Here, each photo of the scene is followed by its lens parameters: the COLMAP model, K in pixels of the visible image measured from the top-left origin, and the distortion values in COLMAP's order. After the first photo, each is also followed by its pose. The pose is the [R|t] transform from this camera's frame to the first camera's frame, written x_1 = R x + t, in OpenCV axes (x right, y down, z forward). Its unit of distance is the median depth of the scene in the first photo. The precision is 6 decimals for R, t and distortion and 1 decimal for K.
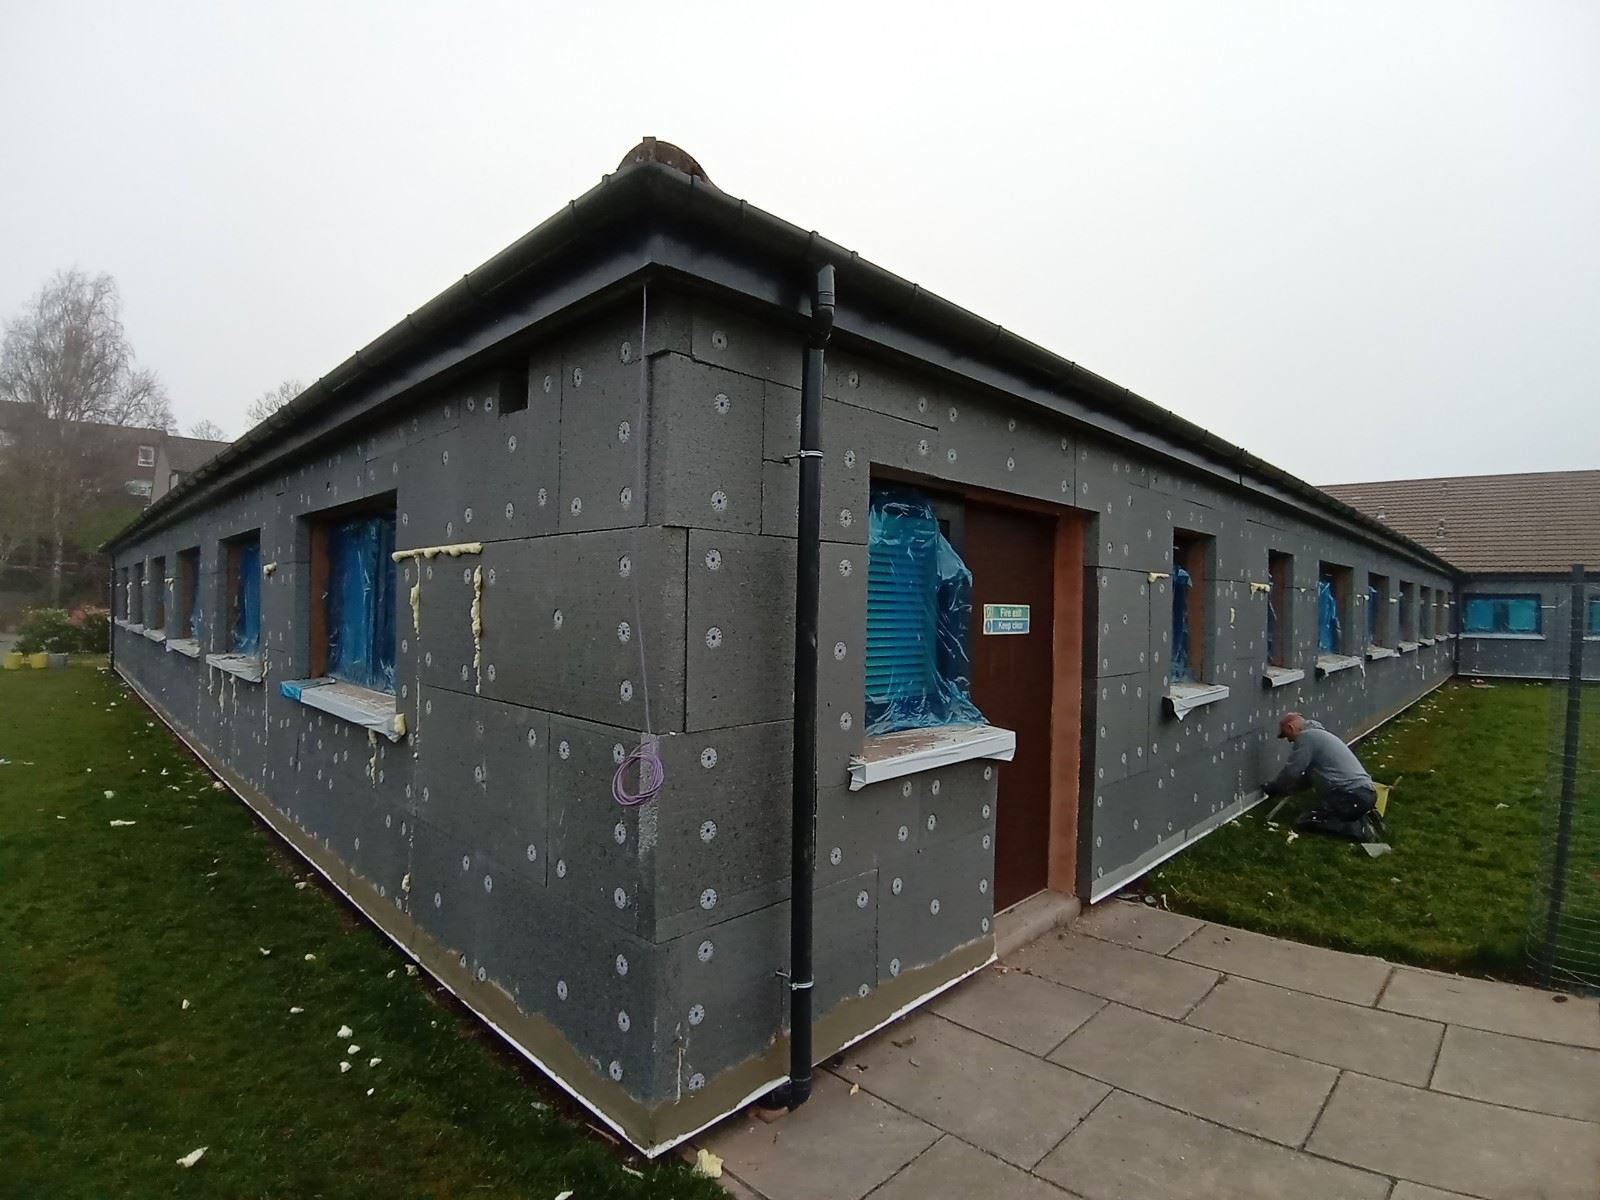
lens RADIAL K [[756.7, 0, 791.3], [0, 756.7, 599.9], [0, 0, 1]] dist [-0.031601, -0.020198]
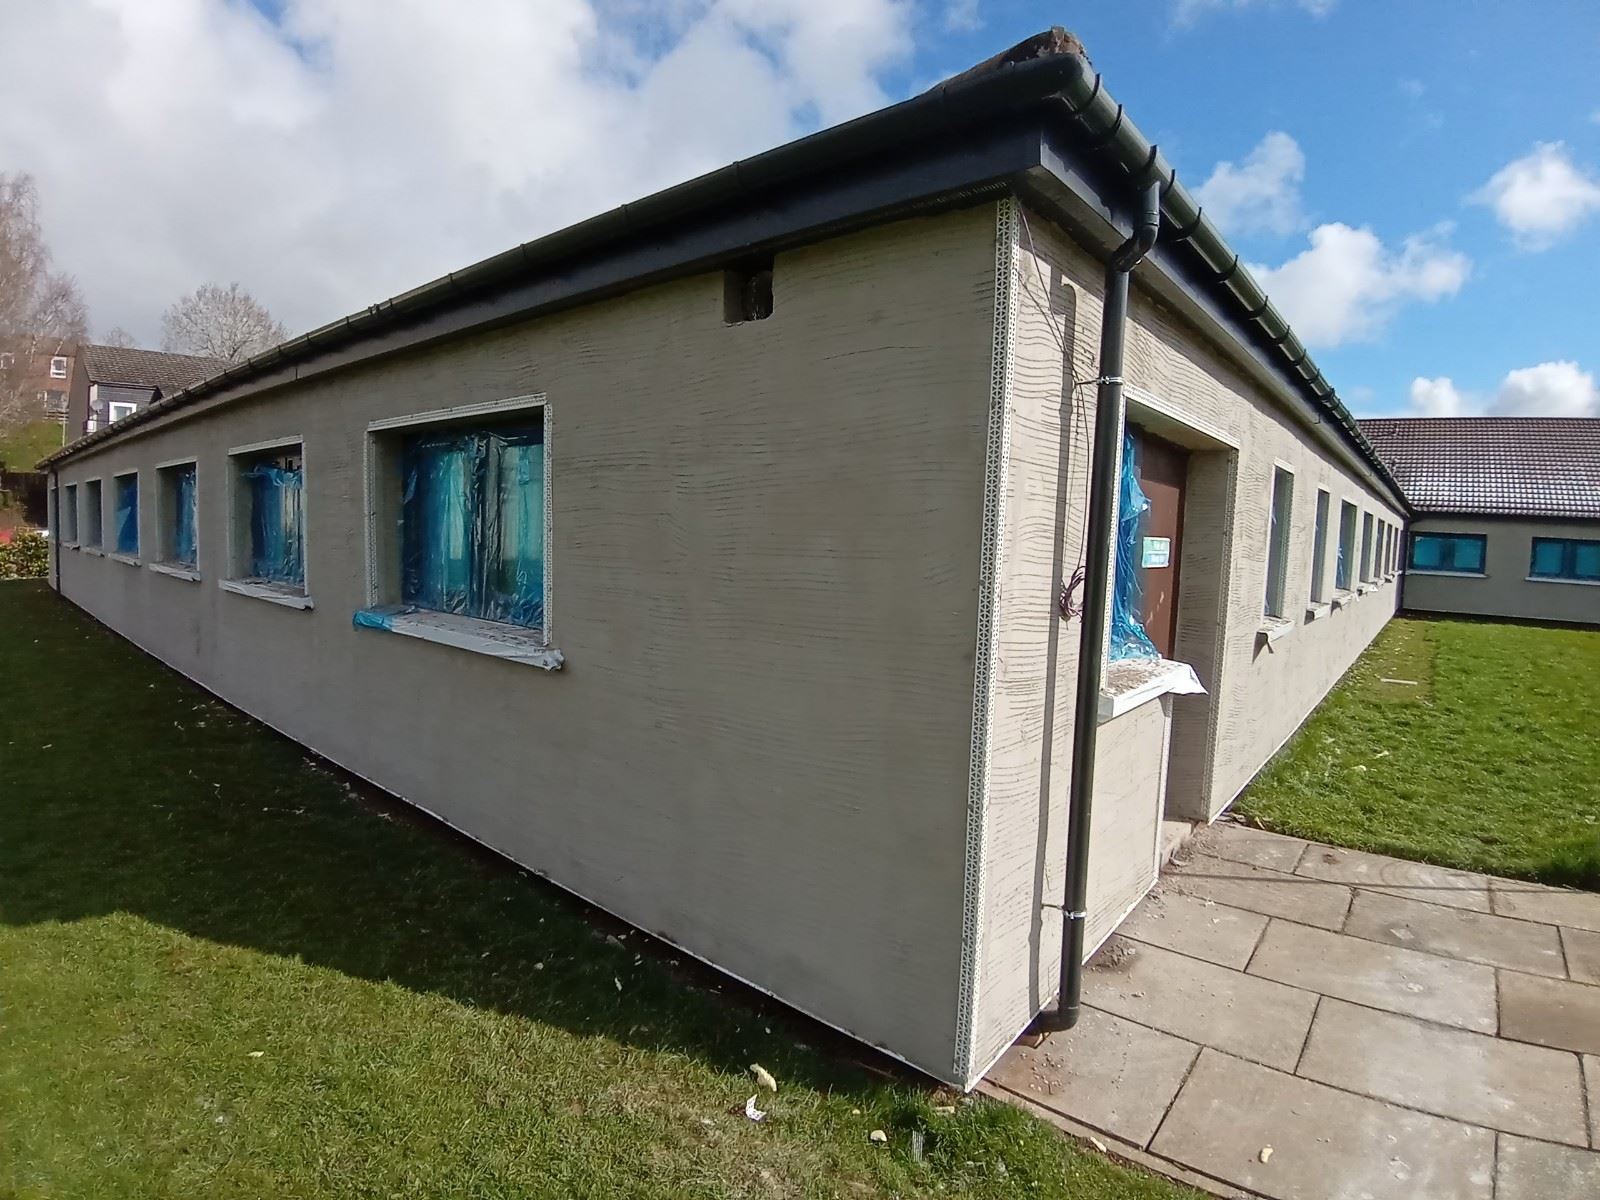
lens RADIAL K [[756.7, 0, 791.3], [0, 756.7, 599.9], [0, 0, 1]] dist [-0.031601, -0.020198]
pose [[0.997477, 0.005895, 0.070749, -0.166568], [-0.012655, 0.995350, 0.095489, -0.000525], [-0.069857, -0.096143, 0.992913, 0.023867]]
